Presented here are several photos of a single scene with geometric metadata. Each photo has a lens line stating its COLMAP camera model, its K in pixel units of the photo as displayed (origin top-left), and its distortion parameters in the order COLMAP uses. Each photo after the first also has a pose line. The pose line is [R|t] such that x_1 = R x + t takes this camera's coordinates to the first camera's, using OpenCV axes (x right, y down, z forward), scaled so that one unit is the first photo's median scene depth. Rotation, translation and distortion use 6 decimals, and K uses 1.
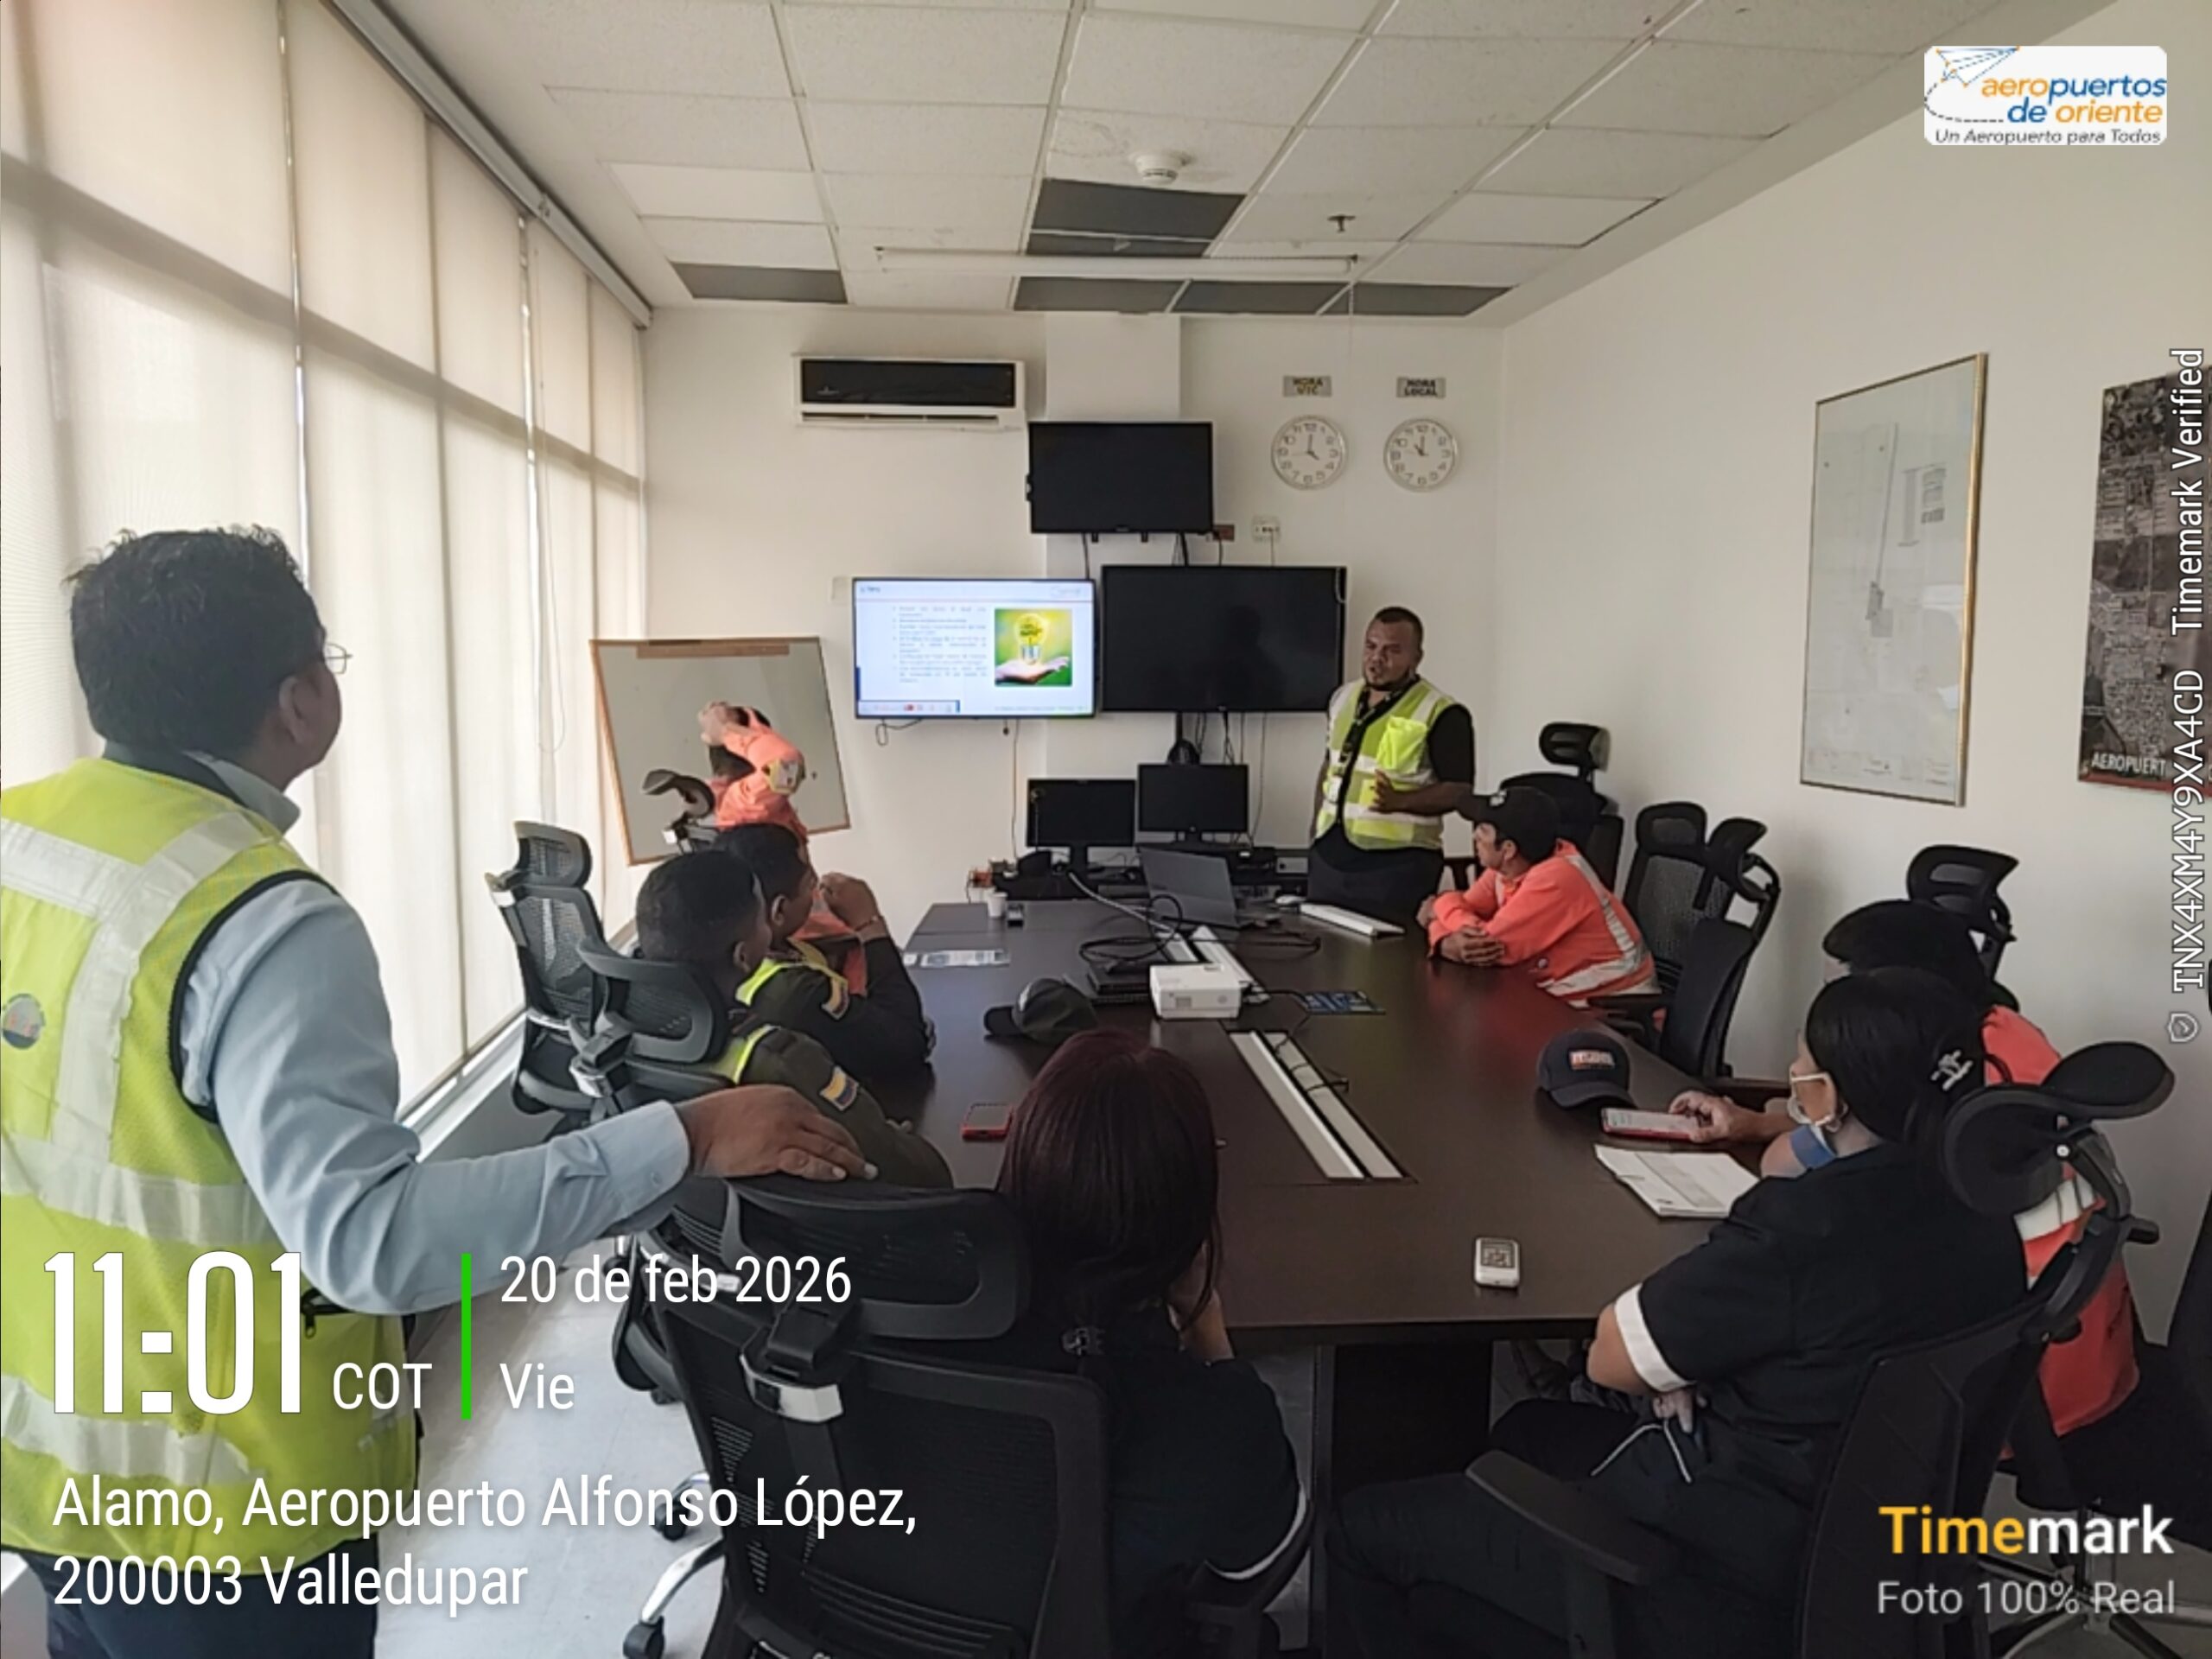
lens RADIAL K [[1582.7, 0, 1106.0], [0, 1582.7, 829.5], [0, 0, 1]] dist [0.048533, -0.085636]
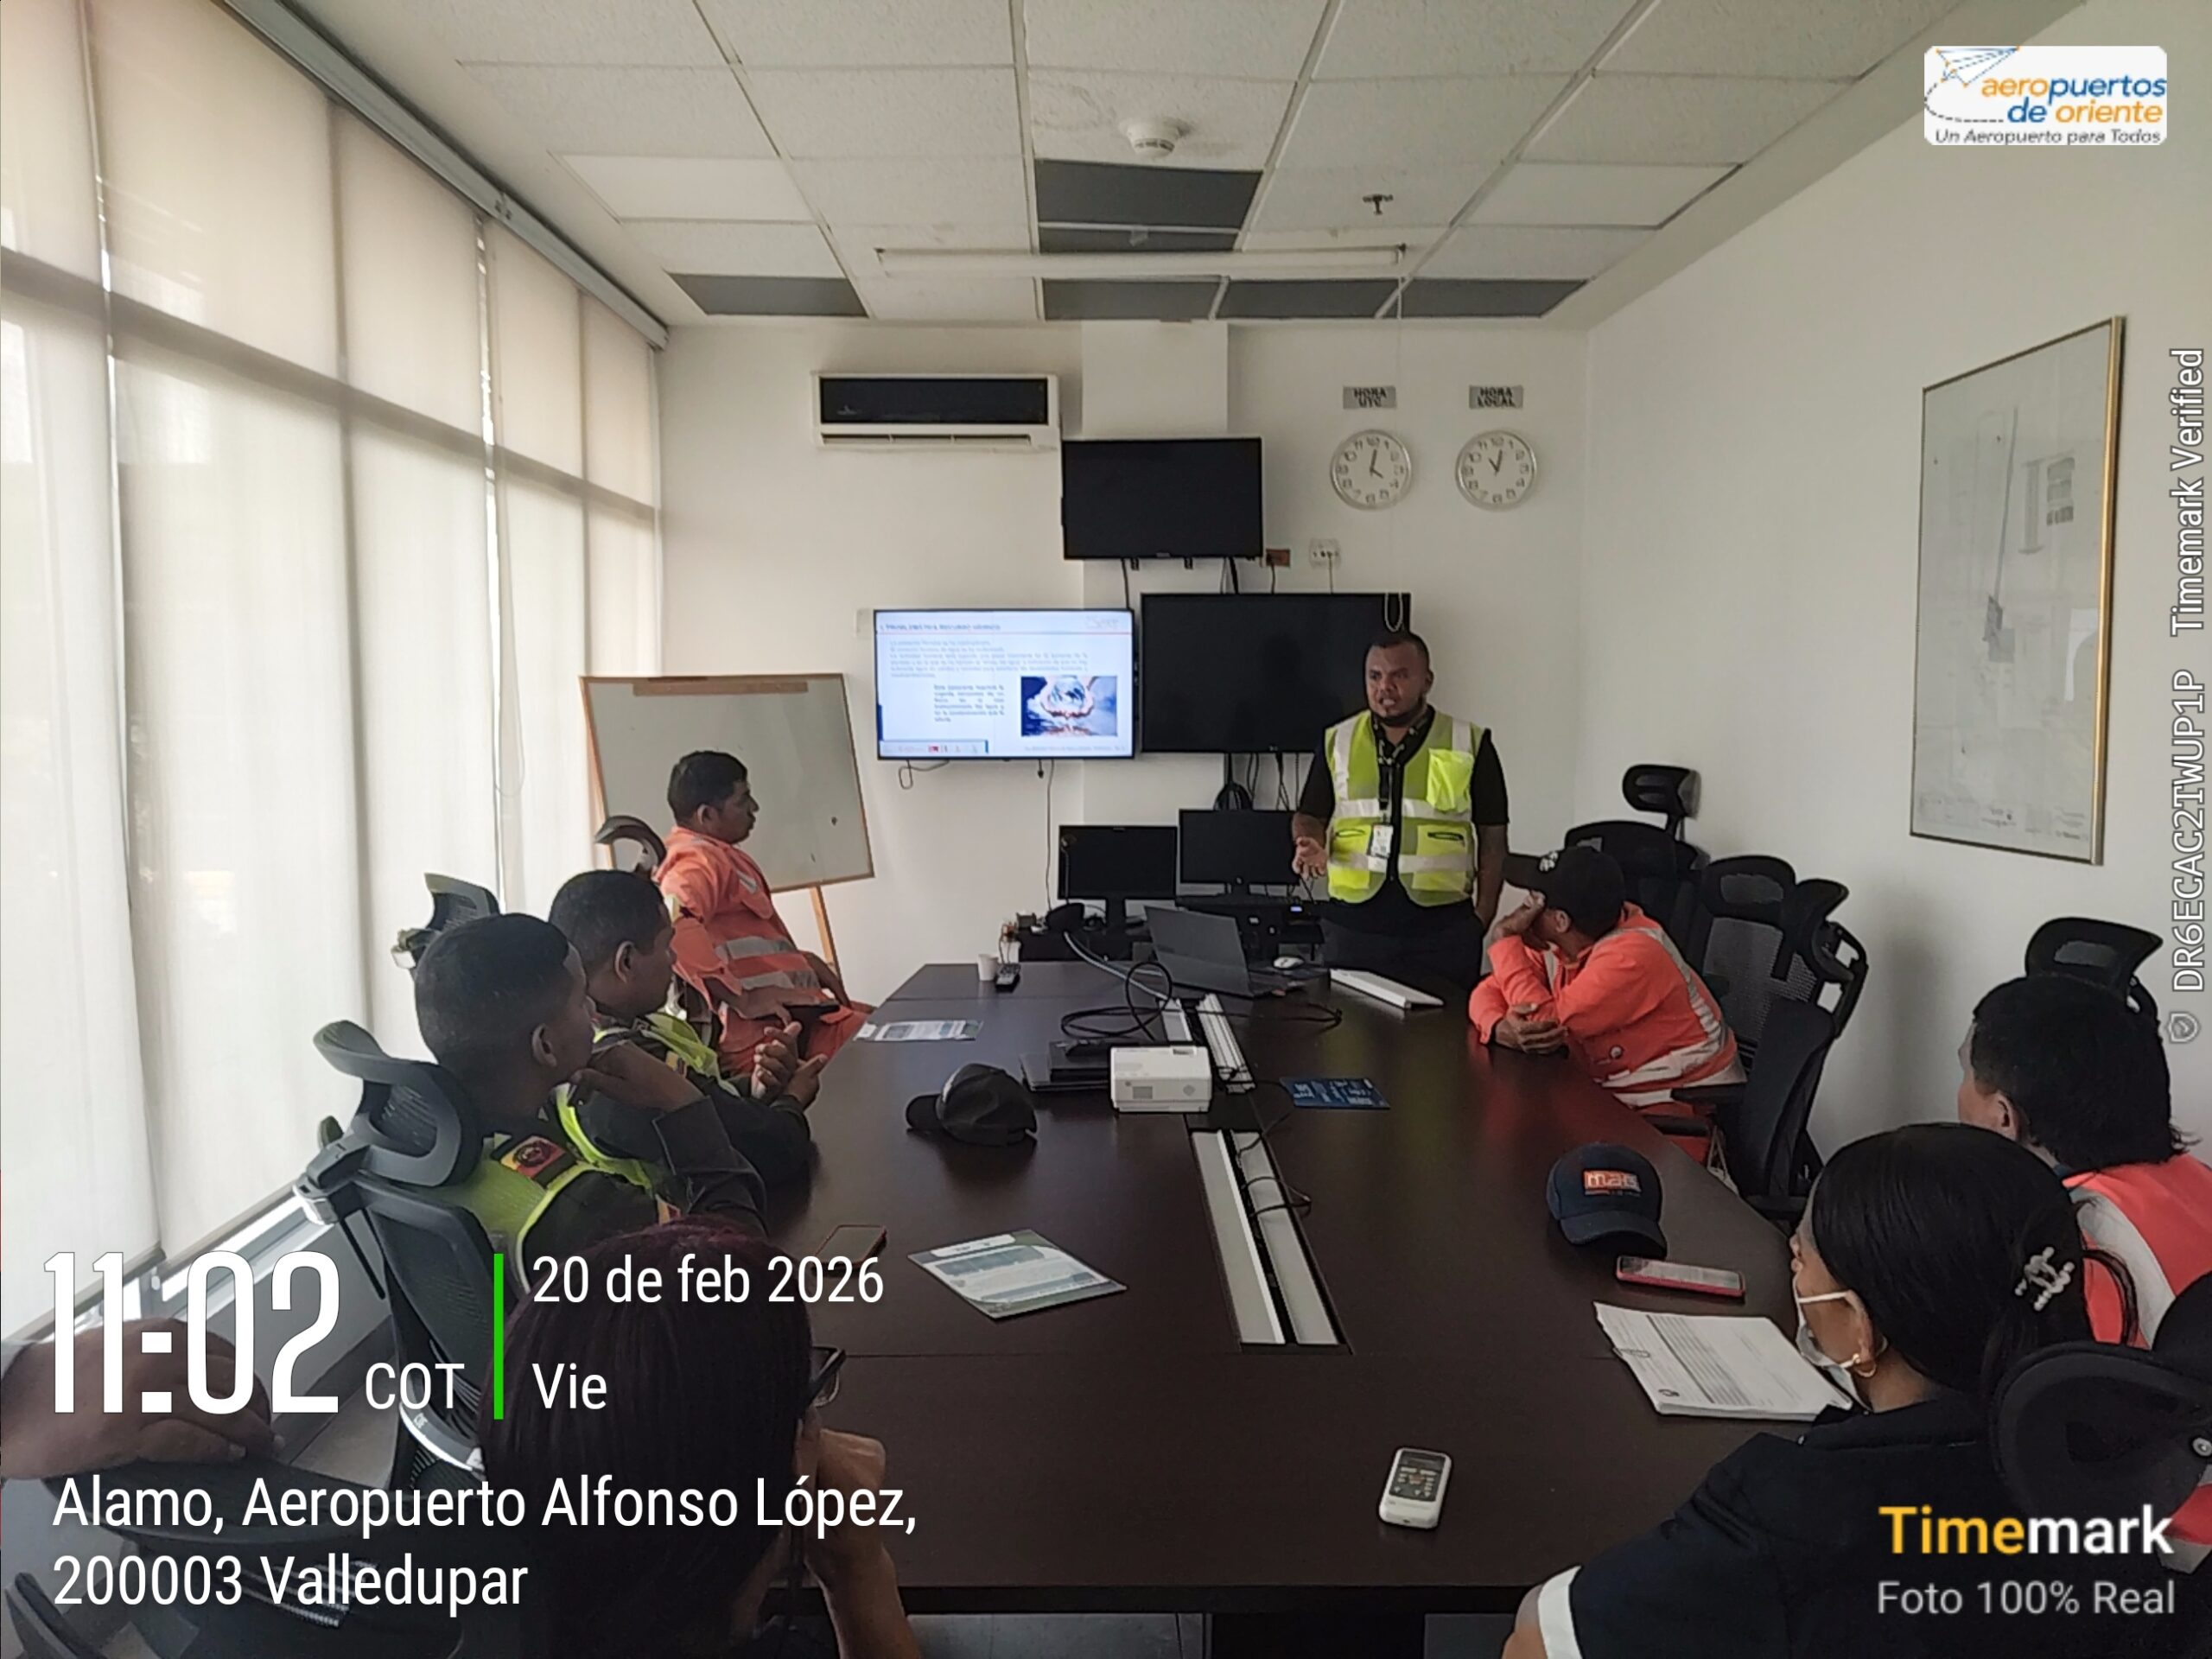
lens RADIAL K [[1605.8, 0, 1106.0], [0, 1605.8, 829.5], [0, 0, 1]] dist [0.059681, -0.121221]
pose [[0.997060, 0.002882, -0.076565, 0.062975], [-0.004986, 0.999615, -0.027304, -0.005304], [0.076456, 0.027606, 0.996691, 0.091116]]
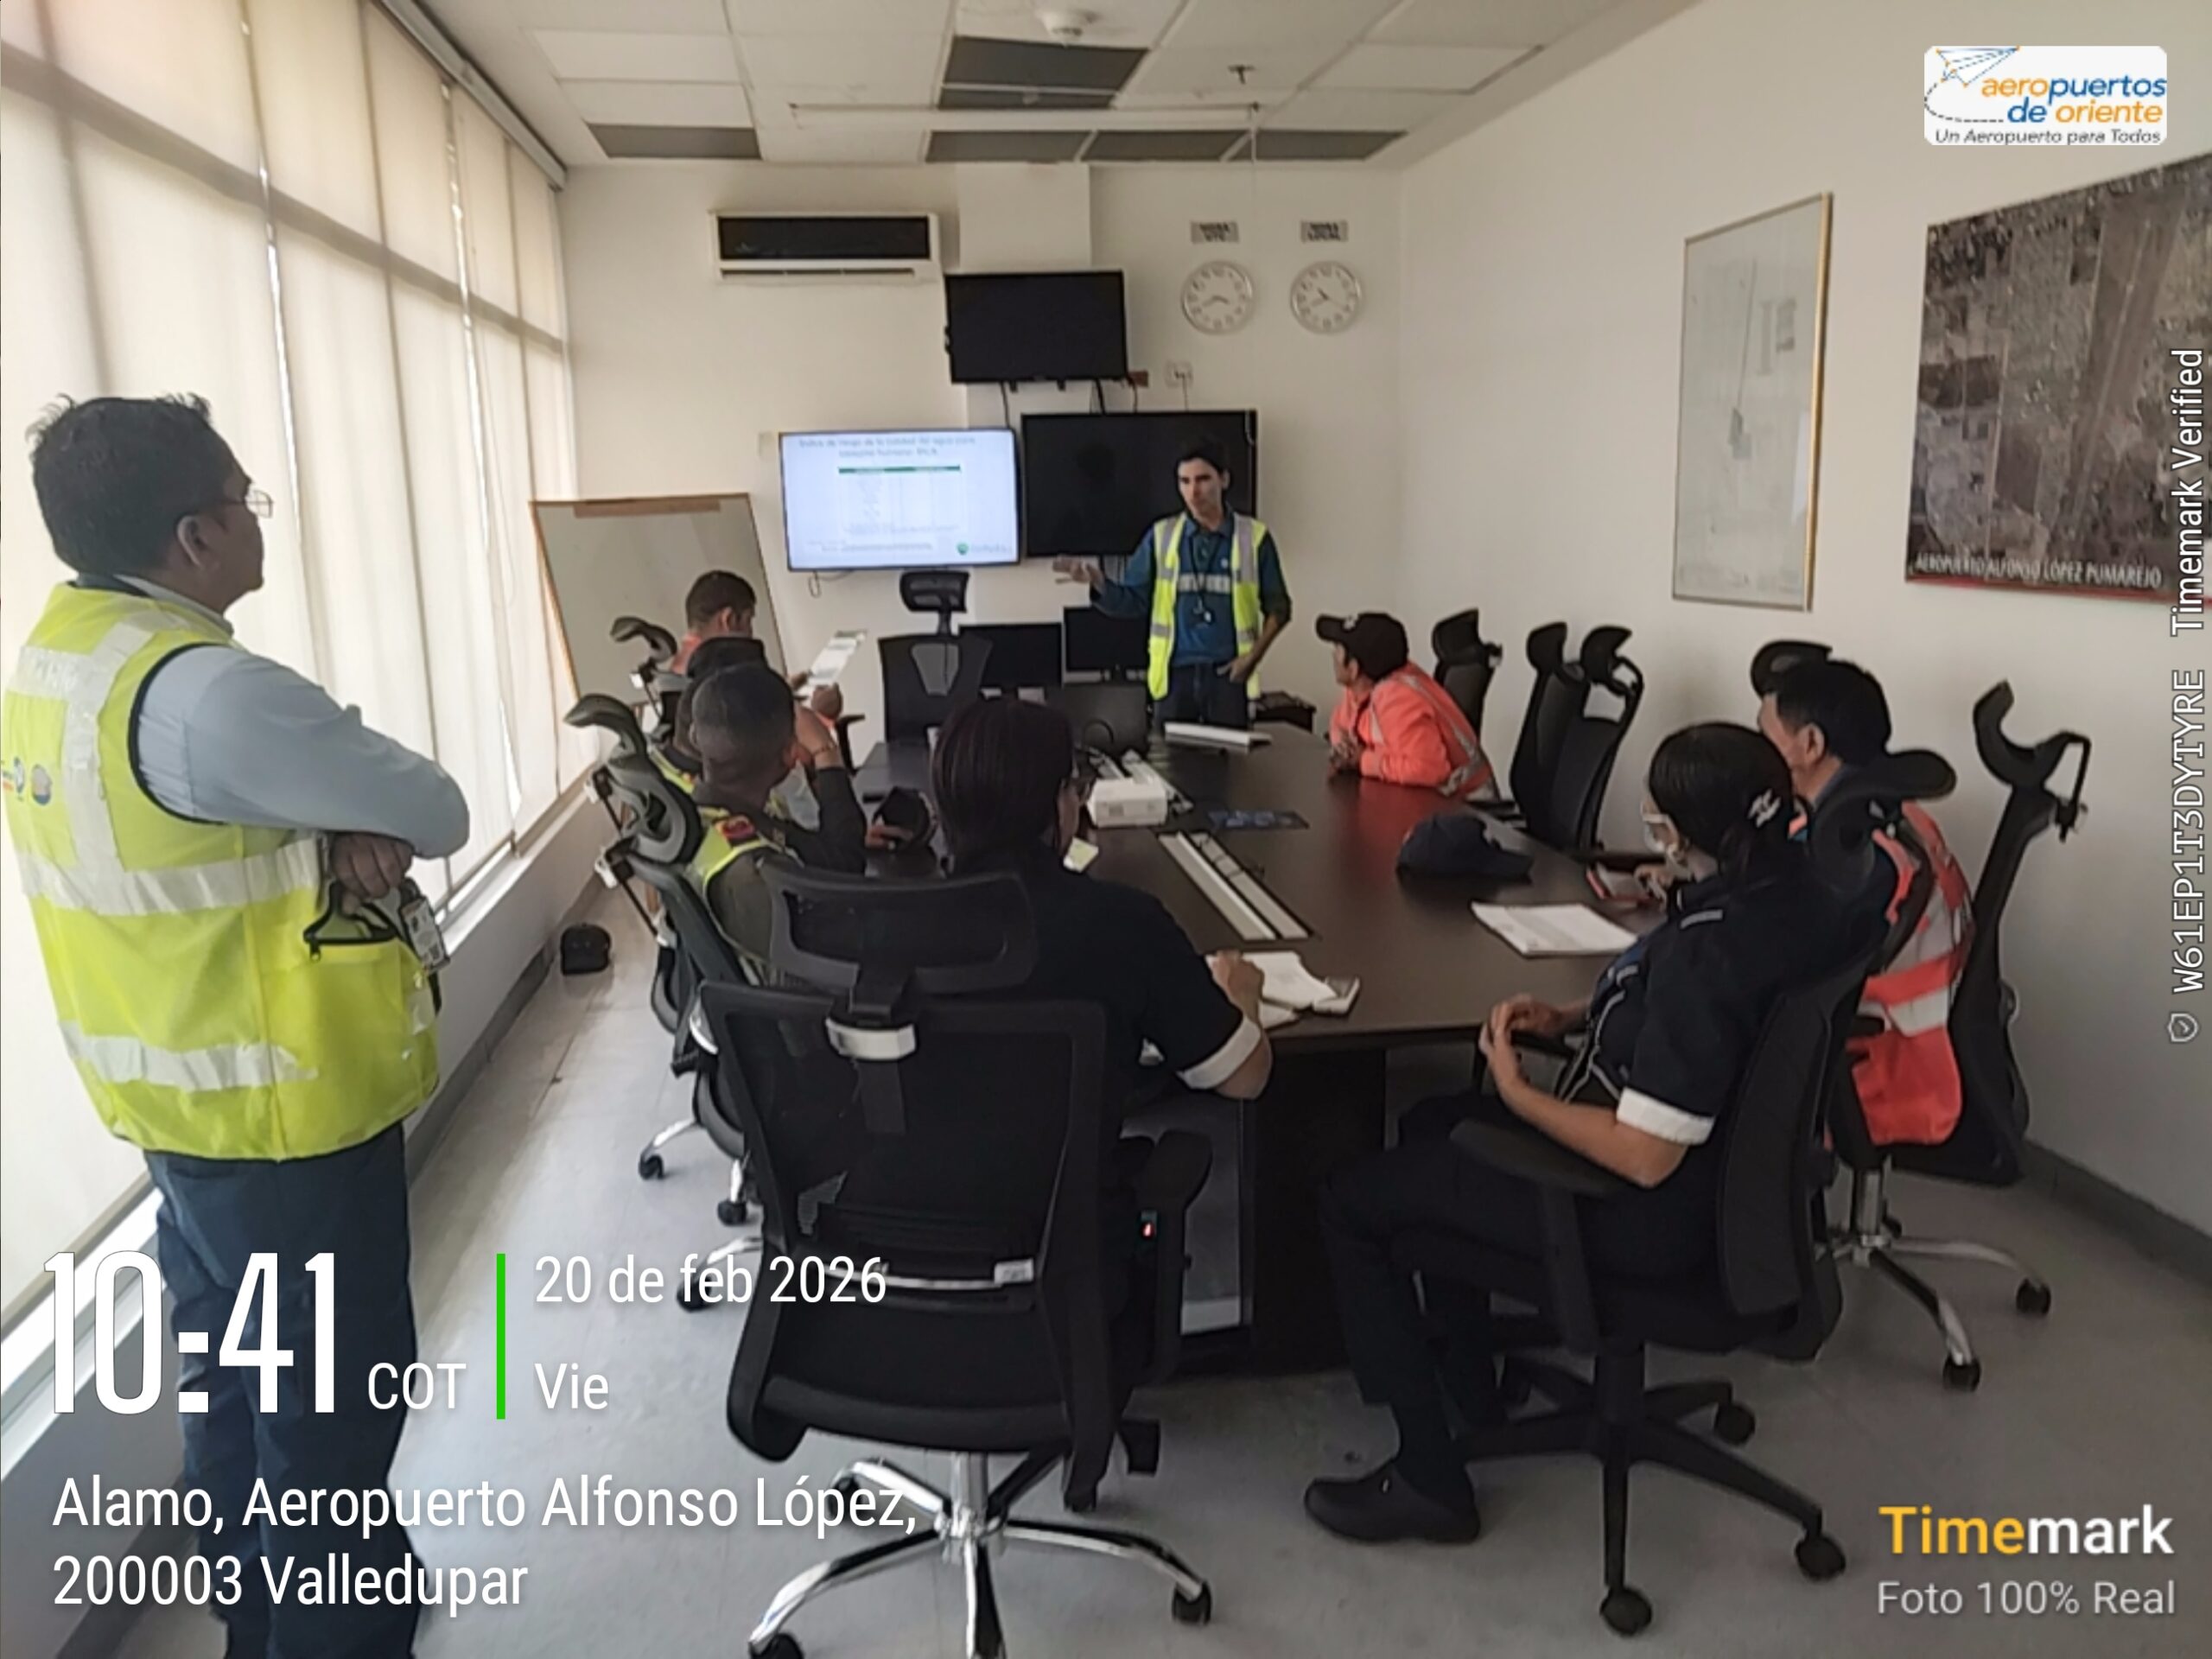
lens RADIAL K [[1587.1, 0, 1095.6], [0, 1587.1, 800.6], [0, 0, 1]] dist [0.051176, -0.104966]
pose [[0.998531, -0.036469, 0.040081, -0.006474], [0.033521, 0.996848, 0.071912, 0.014302], [-0.042577, -0.070463, 0.996605, -0.067804]]
